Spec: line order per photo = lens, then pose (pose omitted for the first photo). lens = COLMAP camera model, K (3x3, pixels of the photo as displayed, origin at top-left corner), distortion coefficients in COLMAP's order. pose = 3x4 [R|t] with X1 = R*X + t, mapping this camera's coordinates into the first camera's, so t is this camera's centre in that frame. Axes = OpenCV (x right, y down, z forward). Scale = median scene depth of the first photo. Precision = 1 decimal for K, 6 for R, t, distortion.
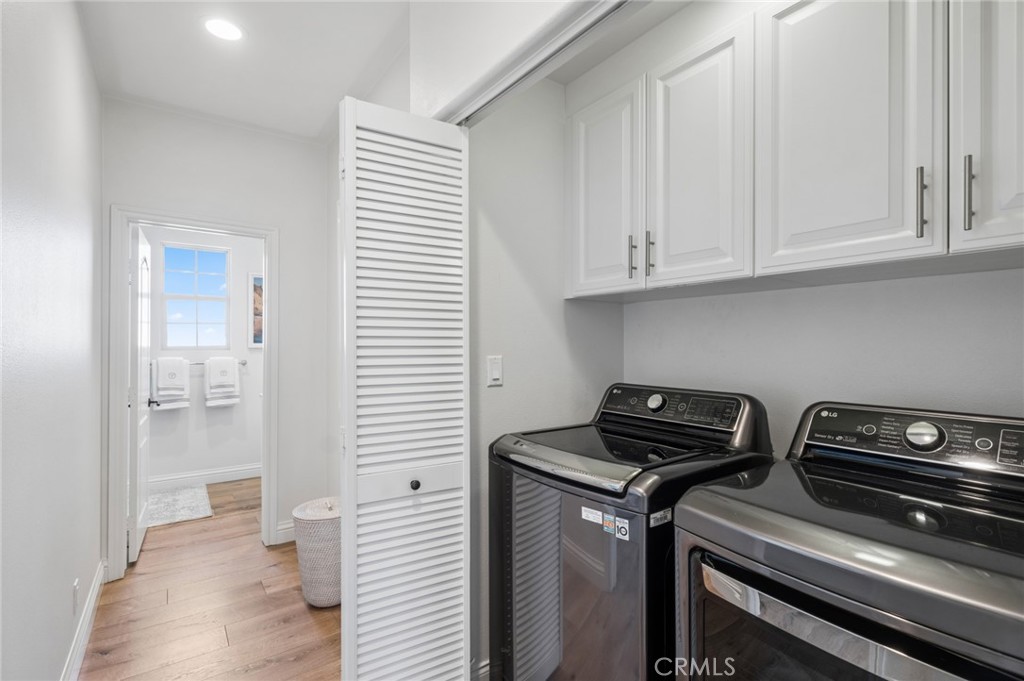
lens RADIAL K [[473.7, 0, 513.4], [0, 473.7, 344.4], [0, 0, 1]] dist [0.002950, 0.000834]
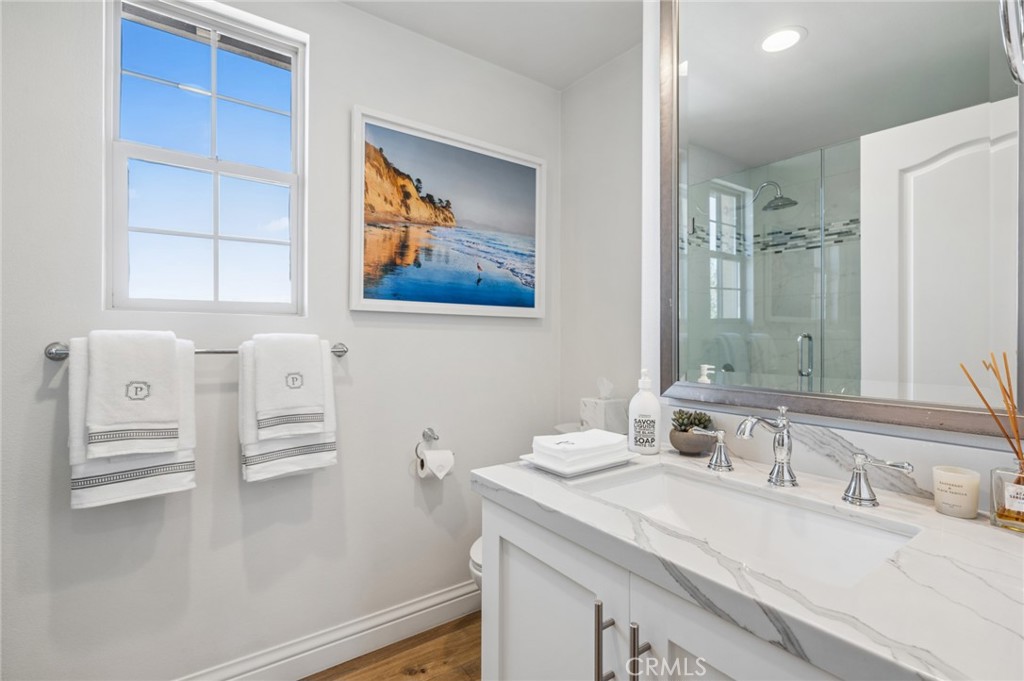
lens RADIAL K [[474.6, 0, 512.0], [0, 474.6, 340.5], [0, 0, 1]] dist [0.000886, 0.000391]
pose [[0.999971, 0.007402, -0.001828, -0.490679], [-0.007394, 0.999963, 0.004337, 0.031888], [0.001860, -0.004324, 0.999989, 0.712715]]
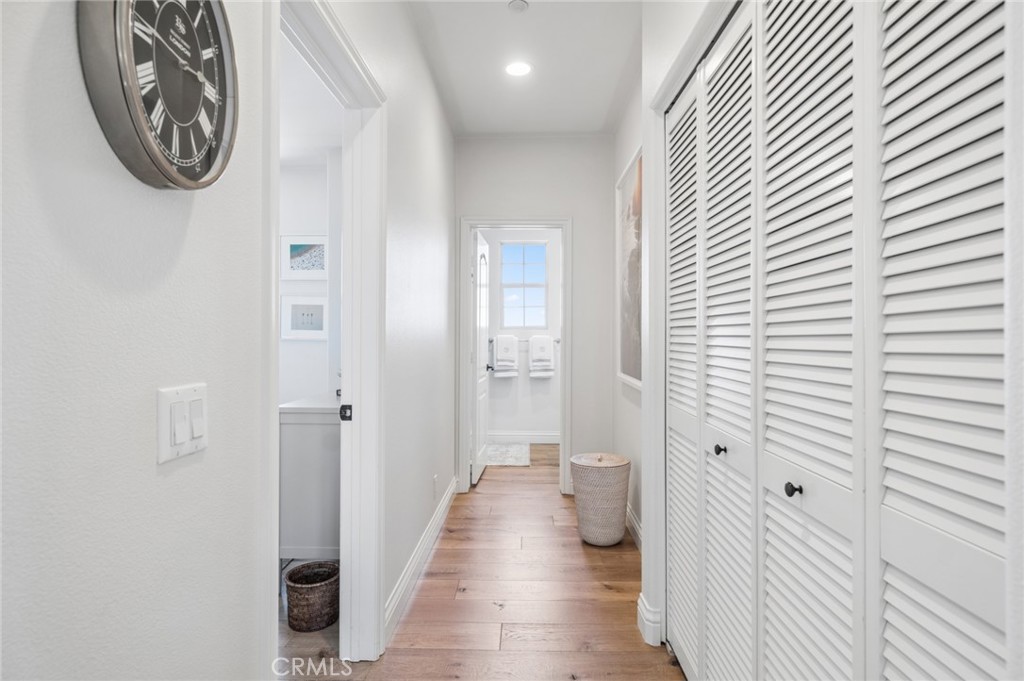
lens RADIAL K [[531.3, 0, 513.0], [0, 531.3, 336.1], [0, 0, 1]] dist [0.002405, -0.000024]
pose [[0.793702, 0.000055, -0.608307, 0.129117], [0.001184, 0.999998, 0.001635, 0.028653], [0.608305, -0.002018, 0.793700, -0.076197]]
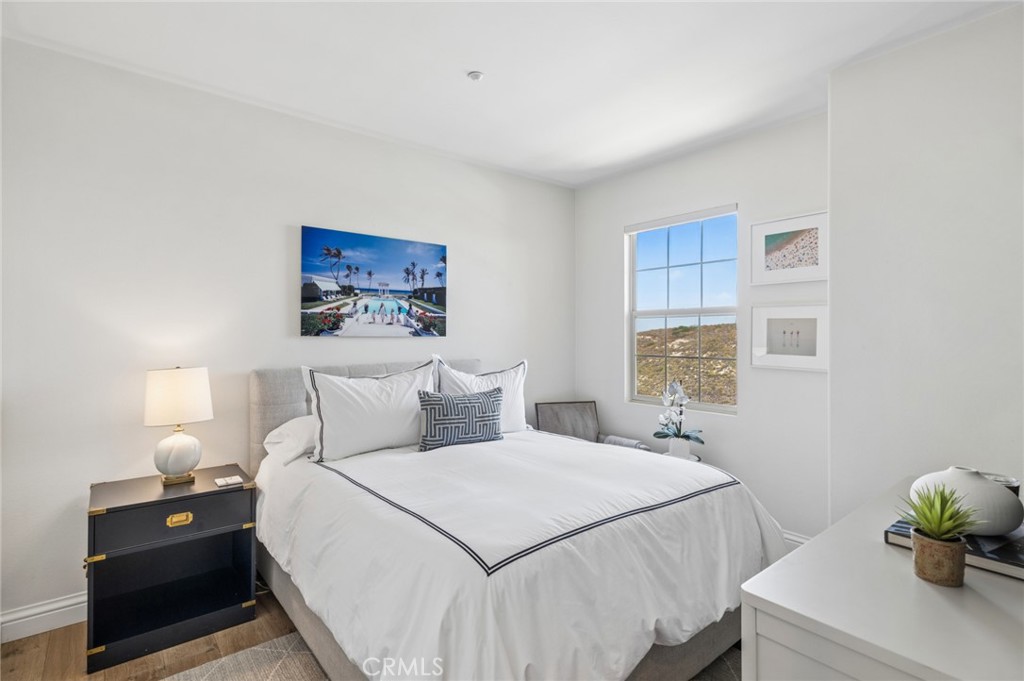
lens RADIAL K [[489.0, 0, 517.6], [0, 489.0, 336.5], [0, 0, 1]] dist [0.026851, -0.000197]
pose [[0.062768, 0.004594, -0.998018, -0.199055], [0.003985, 0.999980, 0.004854, -0.014334], [0.998020, -0.004282, 0.062748, 0.103932]]
